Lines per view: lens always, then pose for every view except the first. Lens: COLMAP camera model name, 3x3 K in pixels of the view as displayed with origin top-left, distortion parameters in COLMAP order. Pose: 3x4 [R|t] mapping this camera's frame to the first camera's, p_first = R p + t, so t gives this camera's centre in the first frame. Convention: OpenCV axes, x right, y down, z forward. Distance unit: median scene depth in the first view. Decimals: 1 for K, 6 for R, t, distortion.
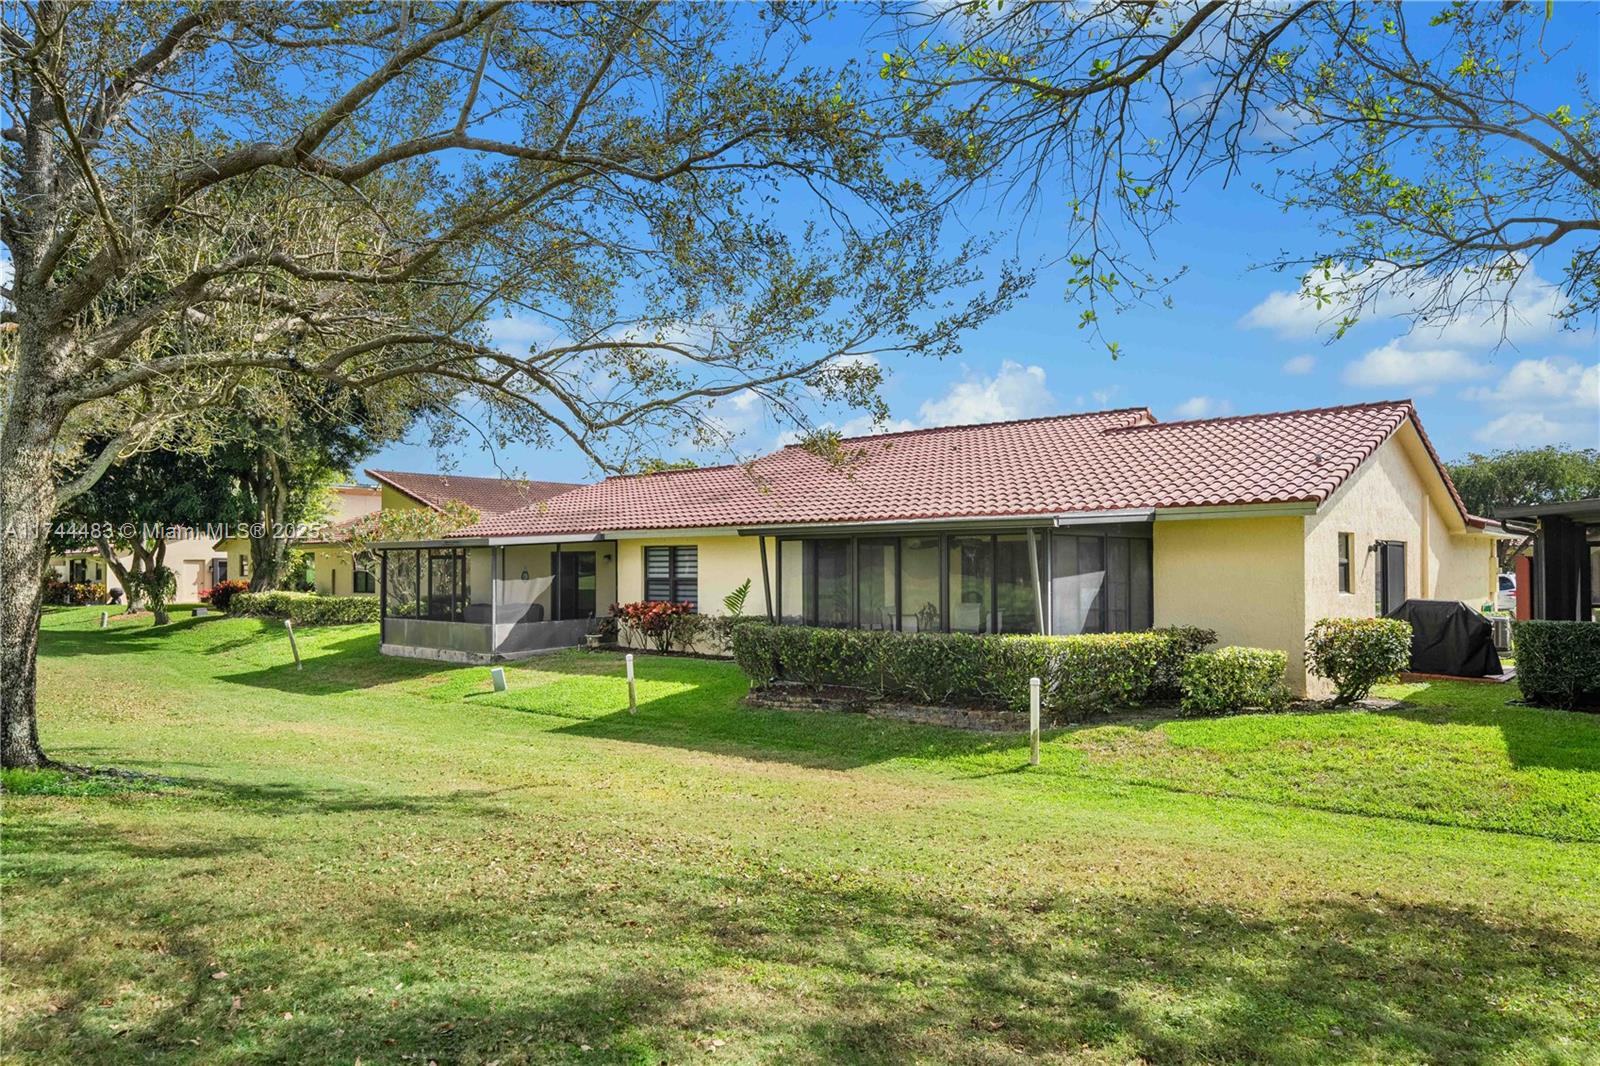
lens RADIAL K [[1040.9, 0, 800.0], [0, 1040.9, 533.0], [0, 0, 1]] dist [0.006208, 0.000799]
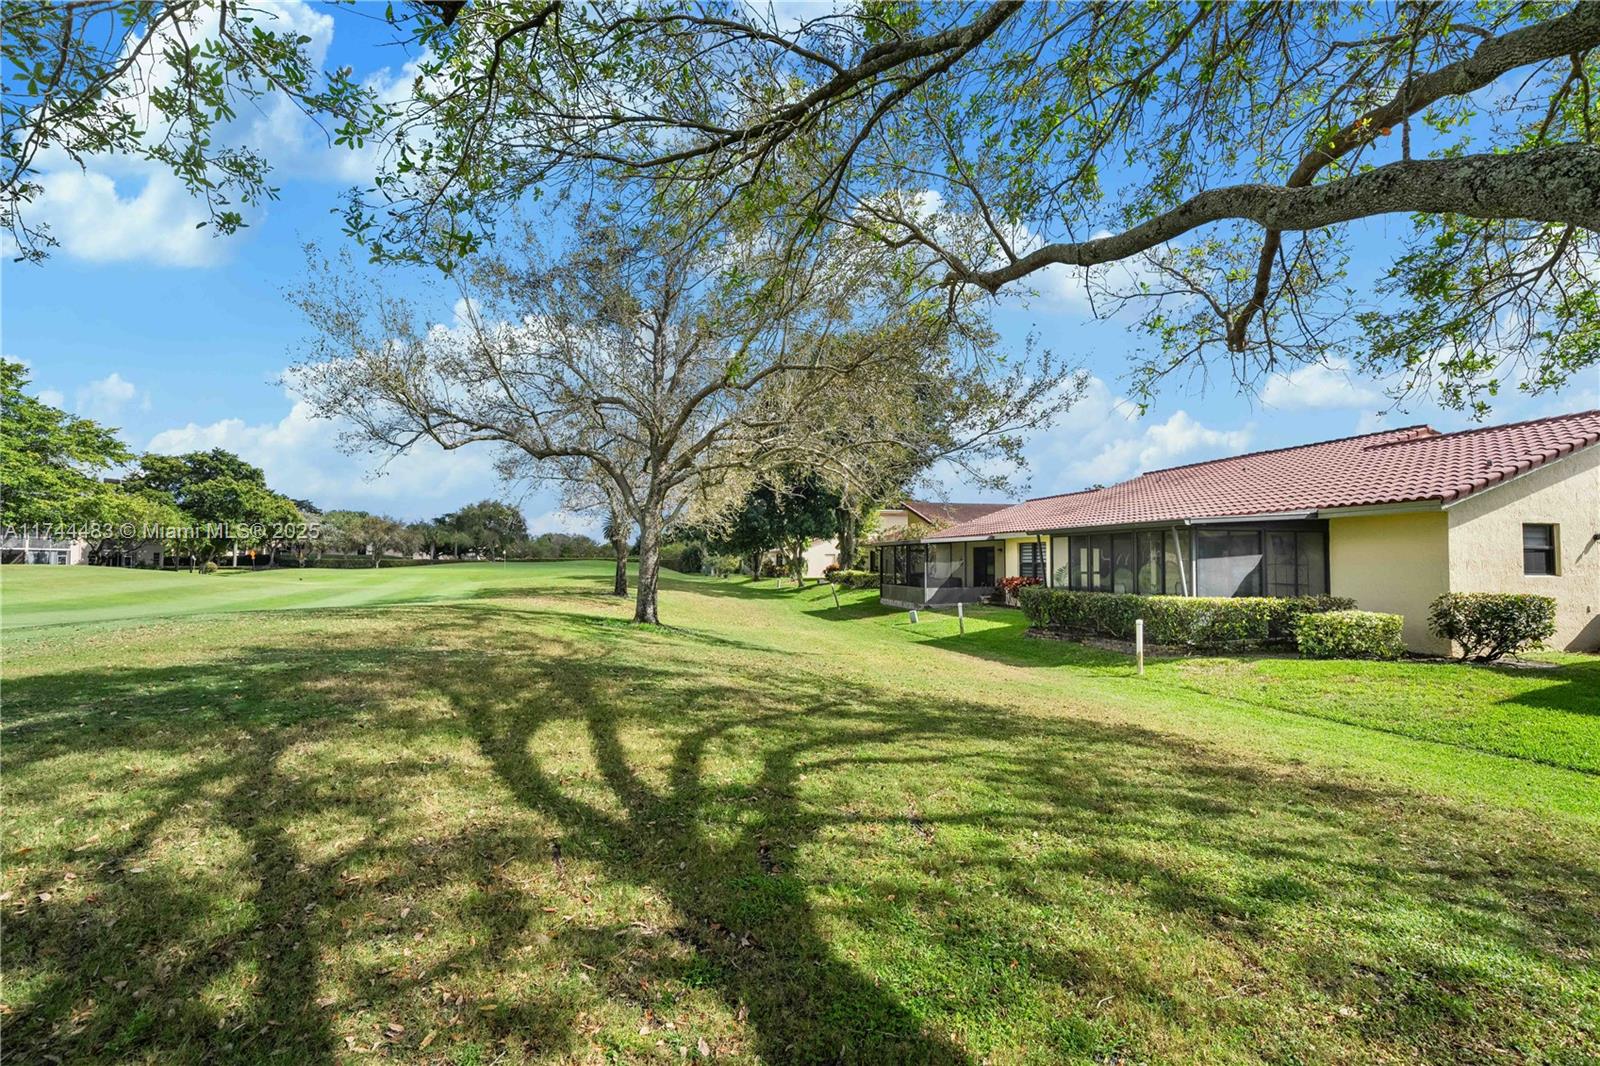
lens RADIAL K [[684.0, 0, 793.5], [0, 684.0, 547.9], [0, 0, 1]] dist [0.000903, 0.000604]
pose [[0.820139, -0.006797, -0.572125, 0.260208], [0.015324, 0.999832, 0.010088, 0.006521], [0.571960, -0.017041, 0.820105, -0.108305]]
